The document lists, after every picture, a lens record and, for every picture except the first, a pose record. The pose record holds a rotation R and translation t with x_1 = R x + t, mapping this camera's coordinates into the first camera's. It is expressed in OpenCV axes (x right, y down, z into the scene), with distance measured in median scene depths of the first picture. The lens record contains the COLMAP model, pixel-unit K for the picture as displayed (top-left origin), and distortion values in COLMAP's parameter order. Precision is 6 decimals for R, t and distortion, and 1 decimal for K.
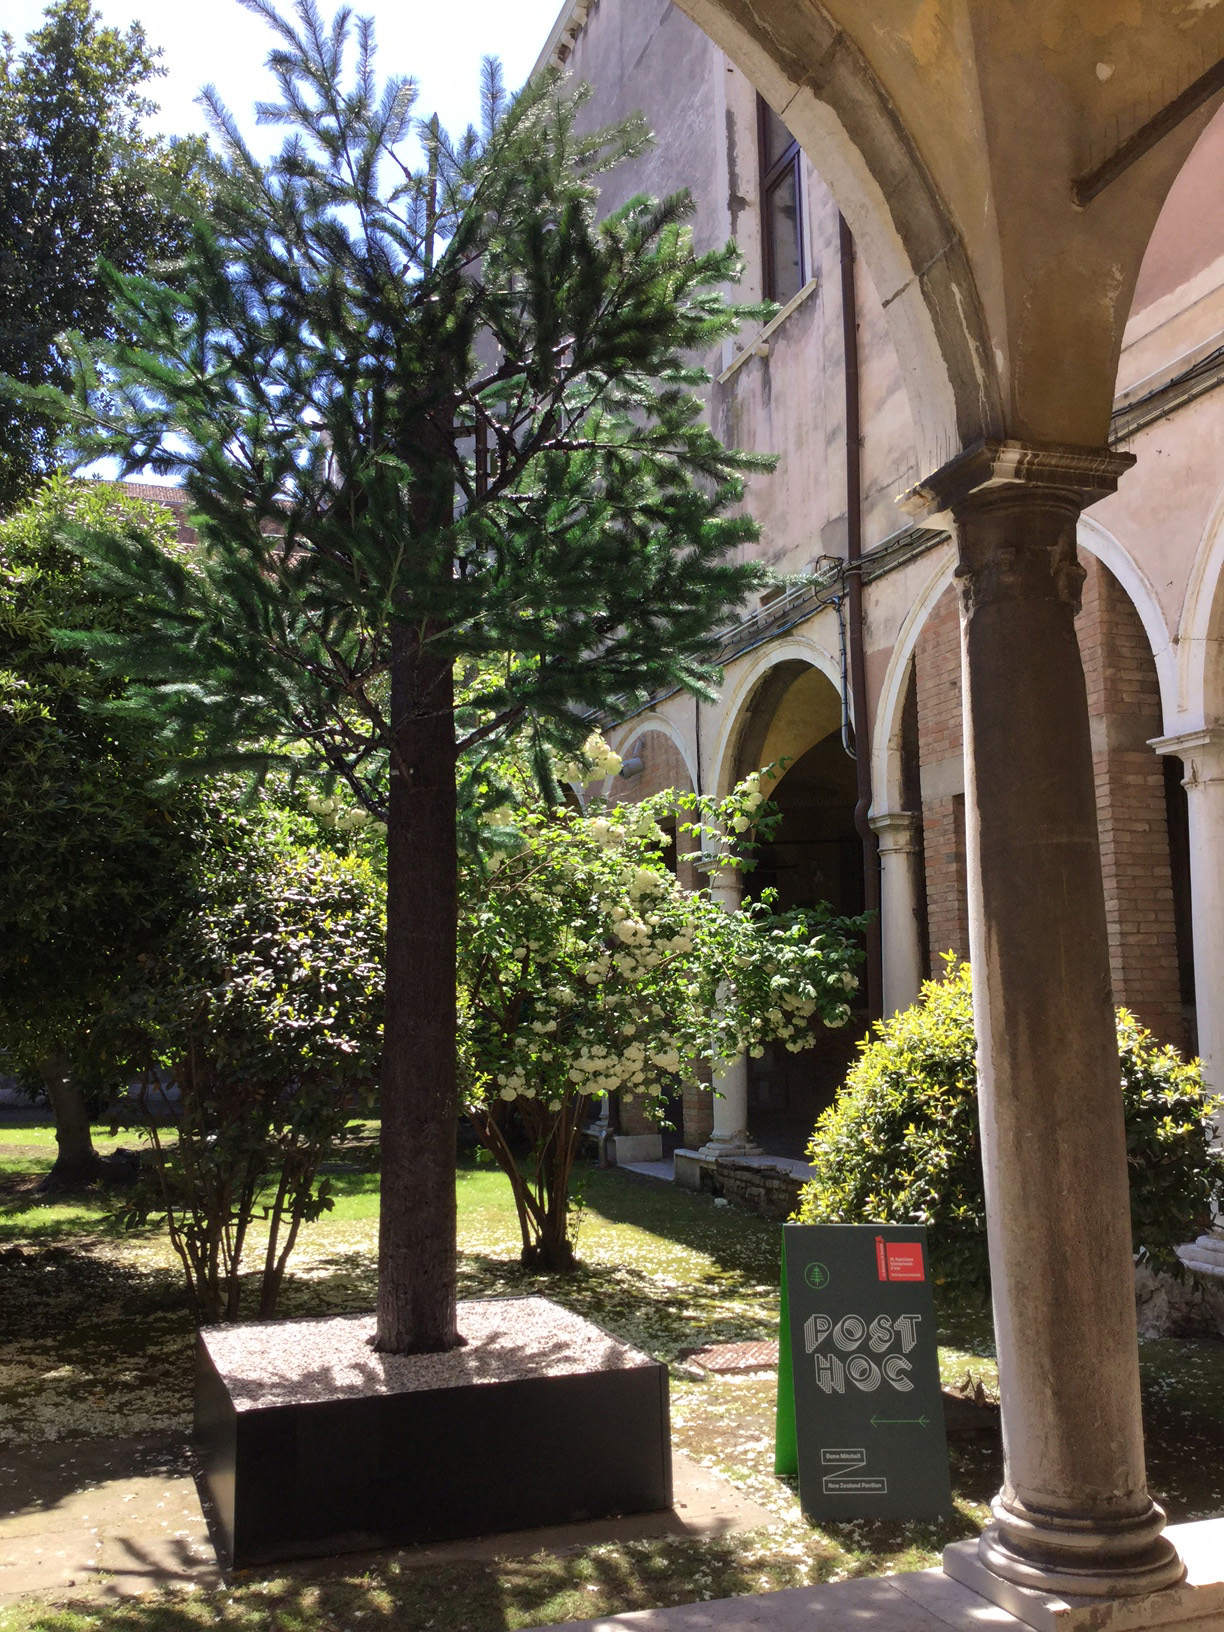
lens RADIAL K [[1471.6, 0, 612.0], [0, 1471.6, 816.0], [0, 0, 1]] dist [0.119562, -0.252406]
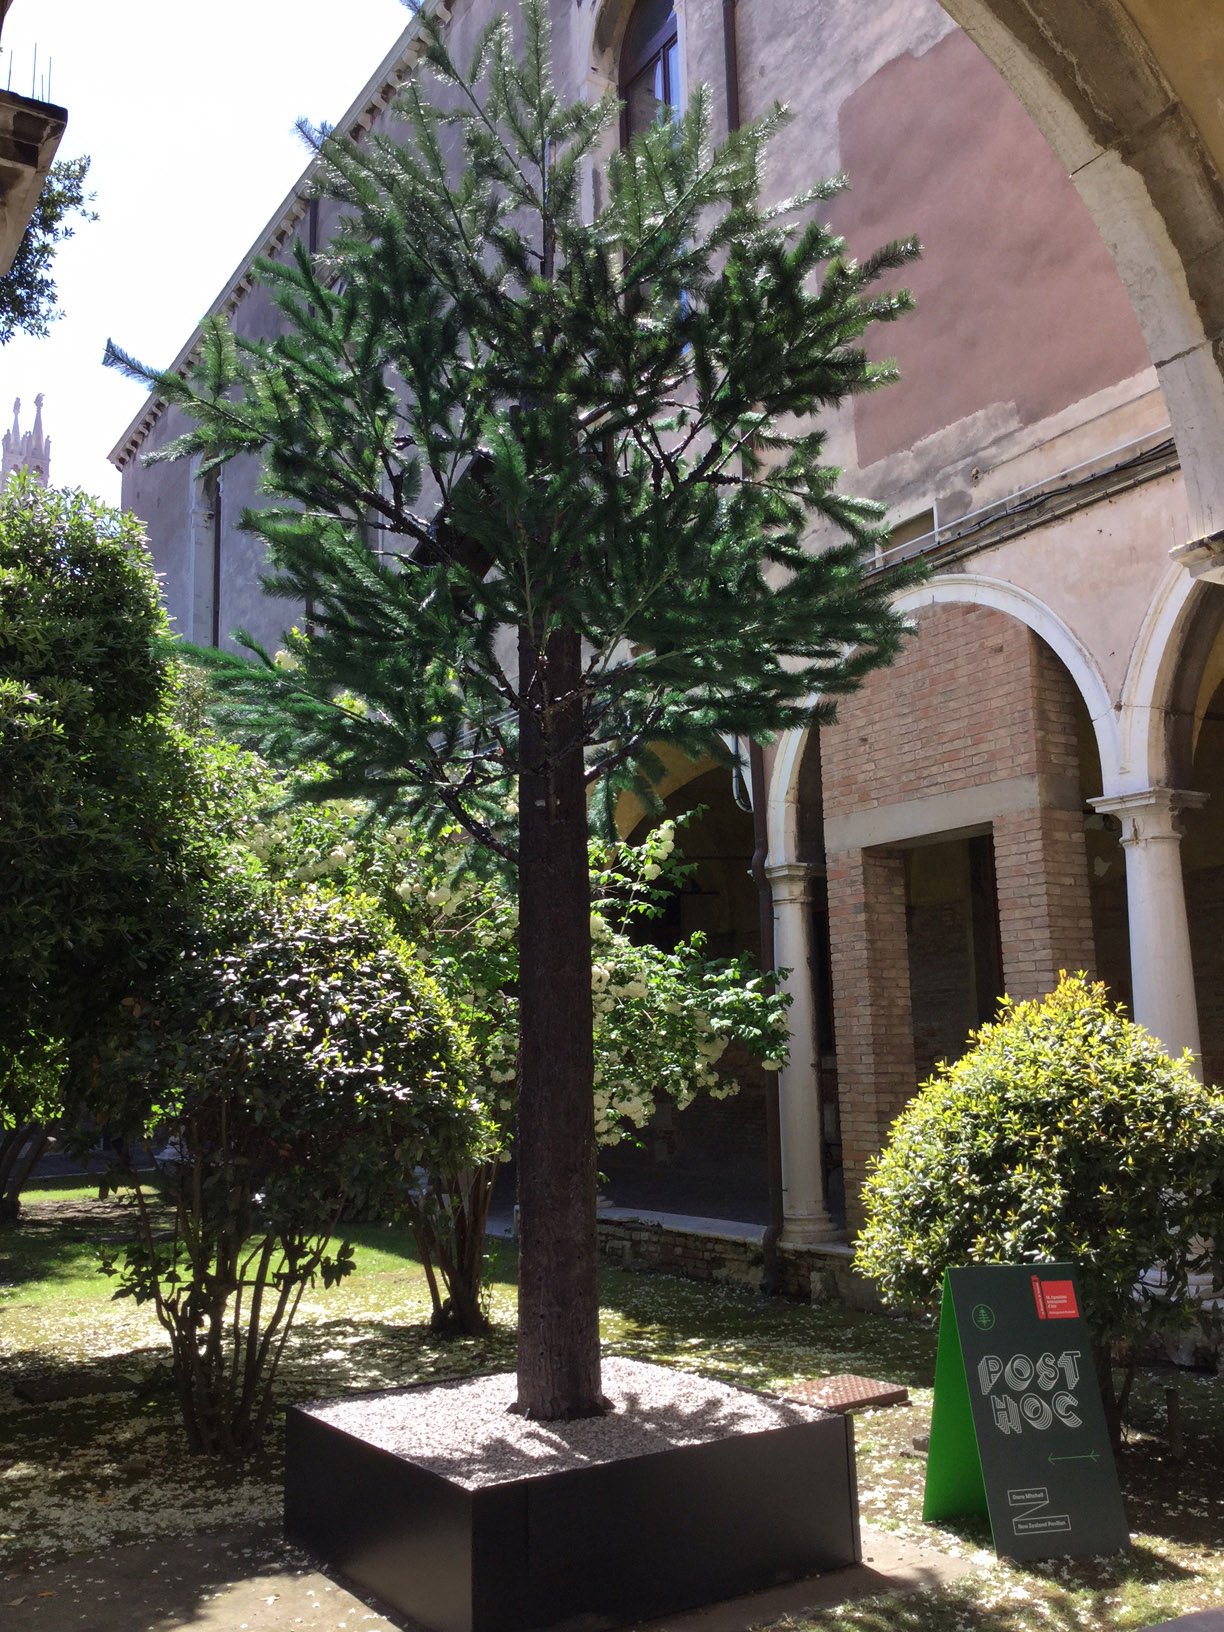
lens RADIAL K [[1473.5, 0, 612.0], [0, 1473.5, 816.0], [0, 0, 1]] dist [0.099770, -0.176855]
pose [[0.976112, 0.029200, 0.215298, -0.246337], [-0.021190, 0.998998, -0.039416, 0.012542], [-0.216233, 0.033912, 0.975753, 0.045885]]
